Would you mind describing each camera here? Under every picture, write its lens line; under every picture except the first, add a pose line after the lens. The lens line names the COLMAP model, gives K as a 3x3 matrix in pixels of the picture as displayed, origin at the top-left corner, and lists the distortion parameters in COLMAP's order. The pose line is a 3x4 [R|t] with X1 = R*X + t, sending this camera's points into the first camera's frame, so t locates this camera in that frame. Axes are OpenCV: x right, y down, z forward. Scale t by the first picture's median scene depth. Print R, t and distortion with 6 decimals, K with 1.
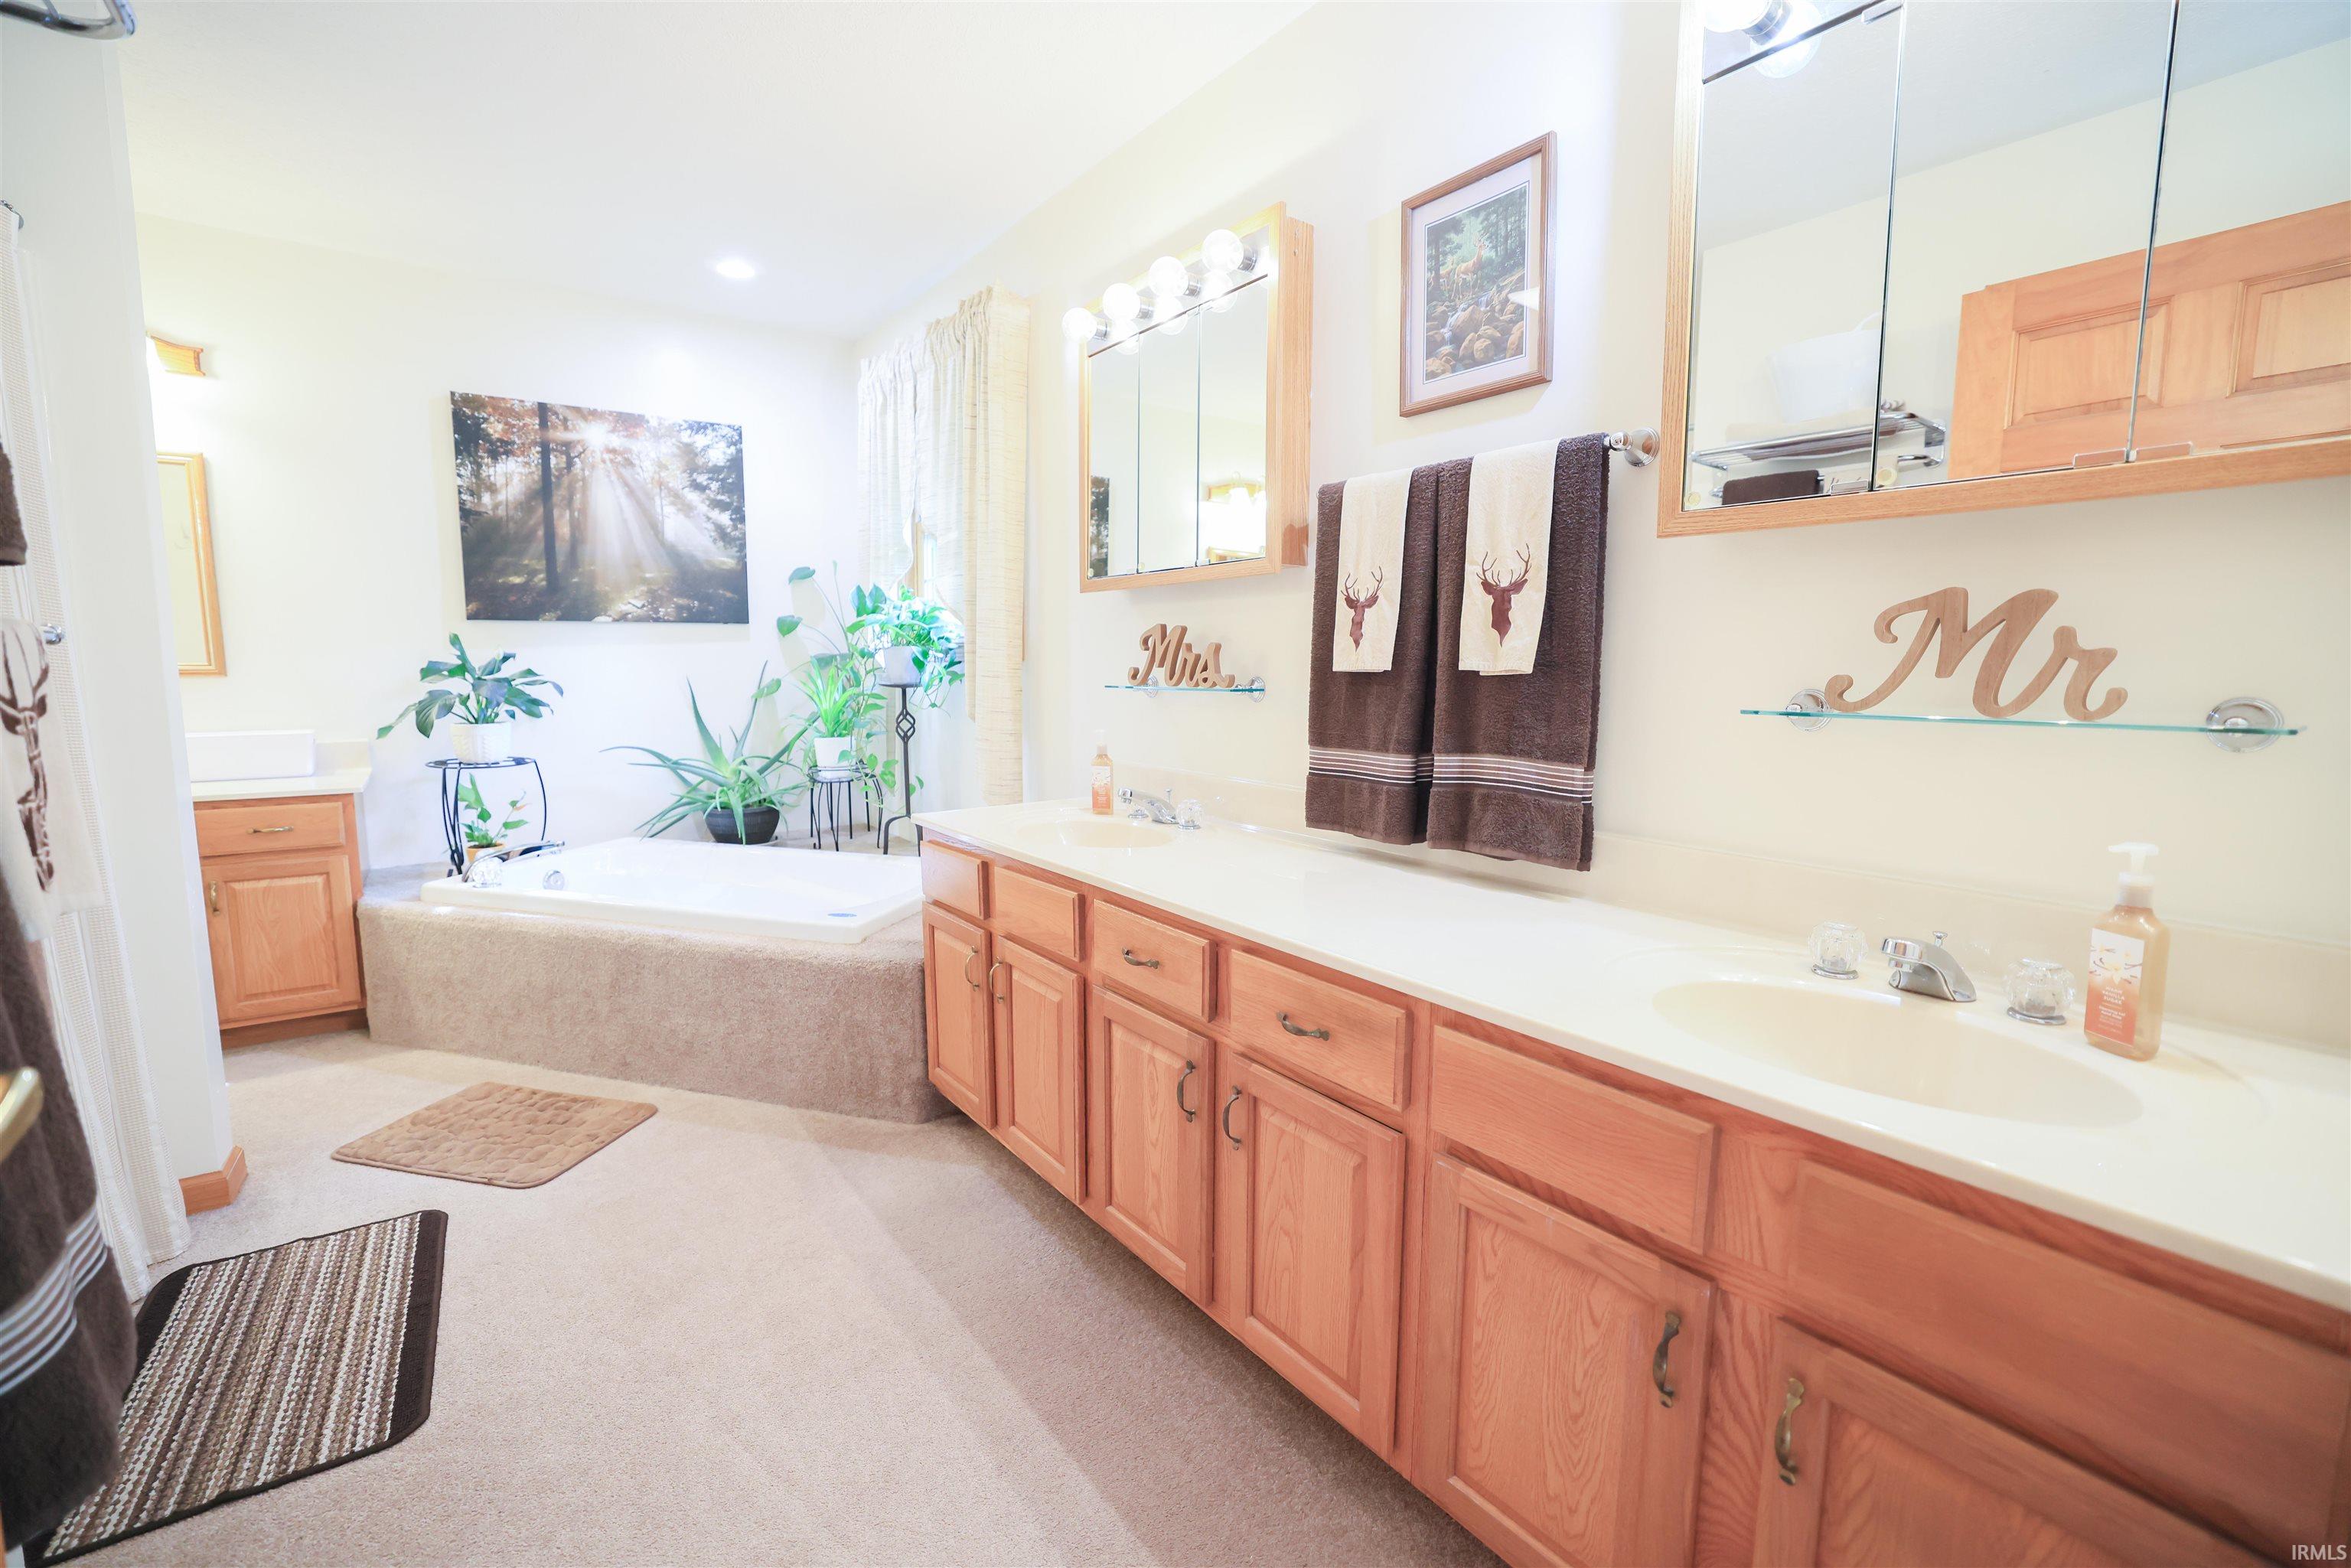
lens RADIAL K [[1005.3, 0, 1178.3], [0, 1005.3, 785.7], [0, 0, 1]] dist [-0.043259, 0.013778]
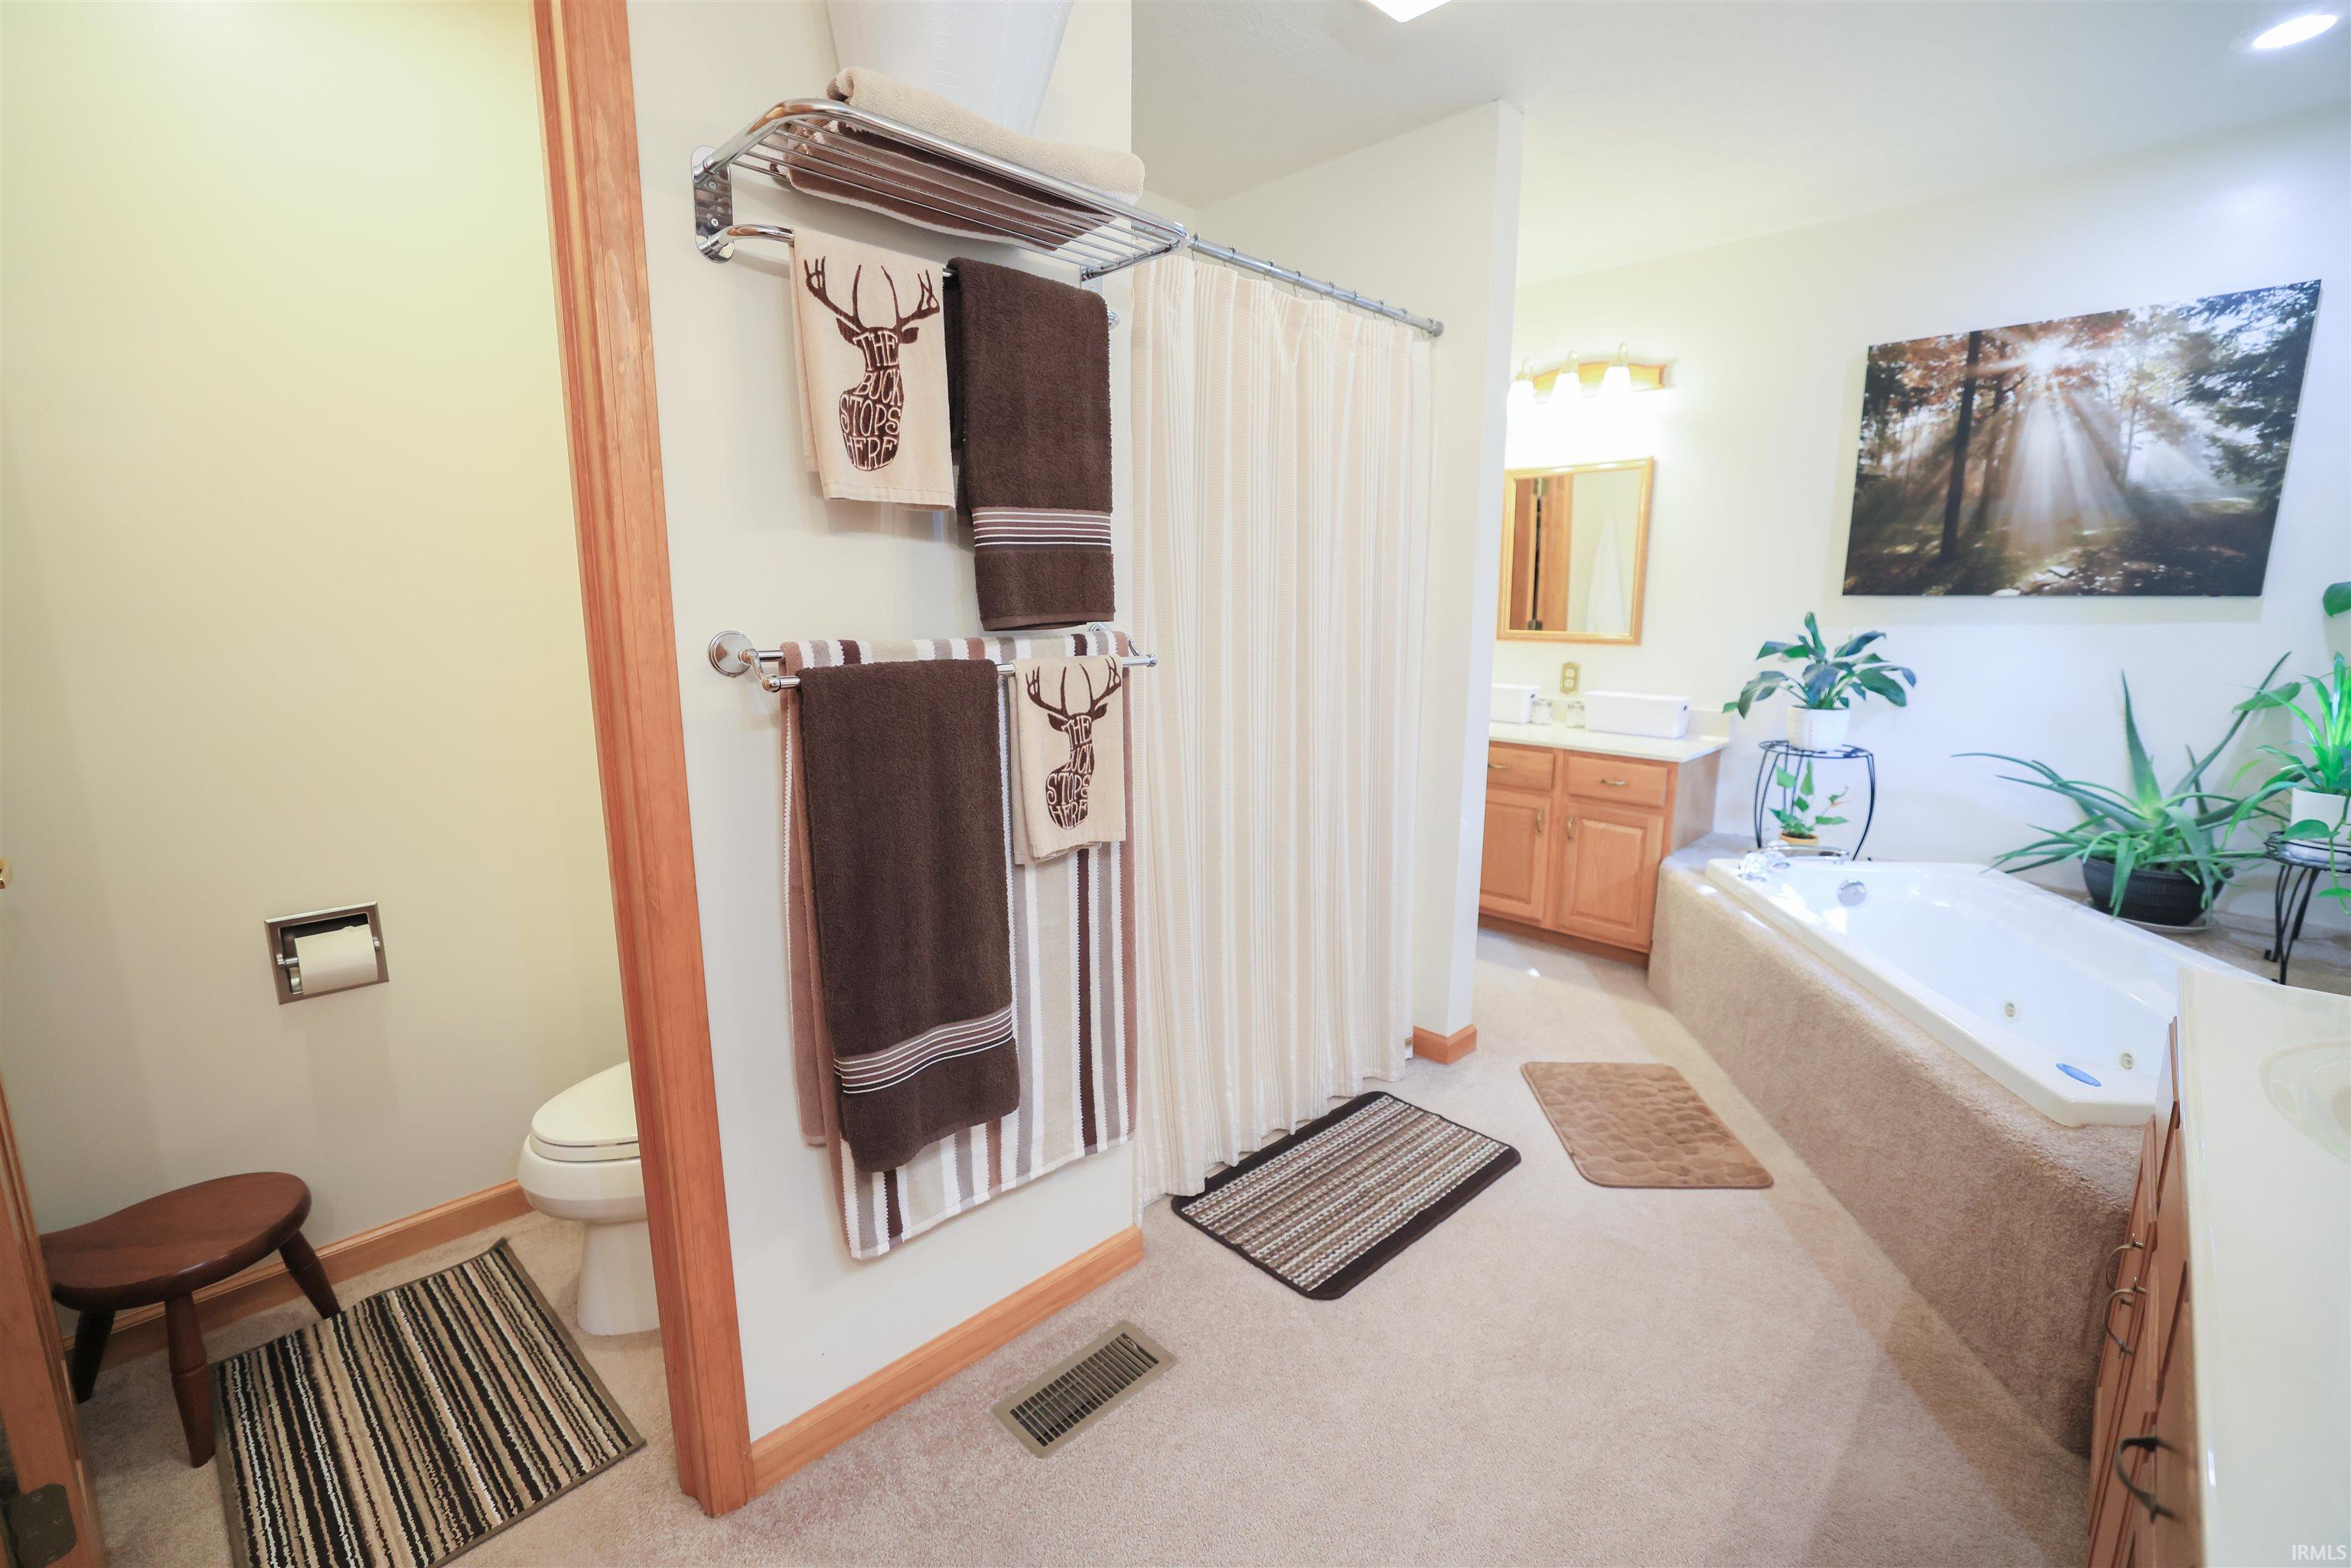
lens RADIAL K [[1005.3, 0, 1178.3], [0, 1005.3, 780.6], [0, 0, 1]] dist [-0.043259, 0.013778]
pose [[0.139622, 0.177964, -0.974081, 0.129780], [-0.119913, 0.979516, 0.161769, -0.070392], [0.982917, 0.094219, 0.158102, 0.243844]]
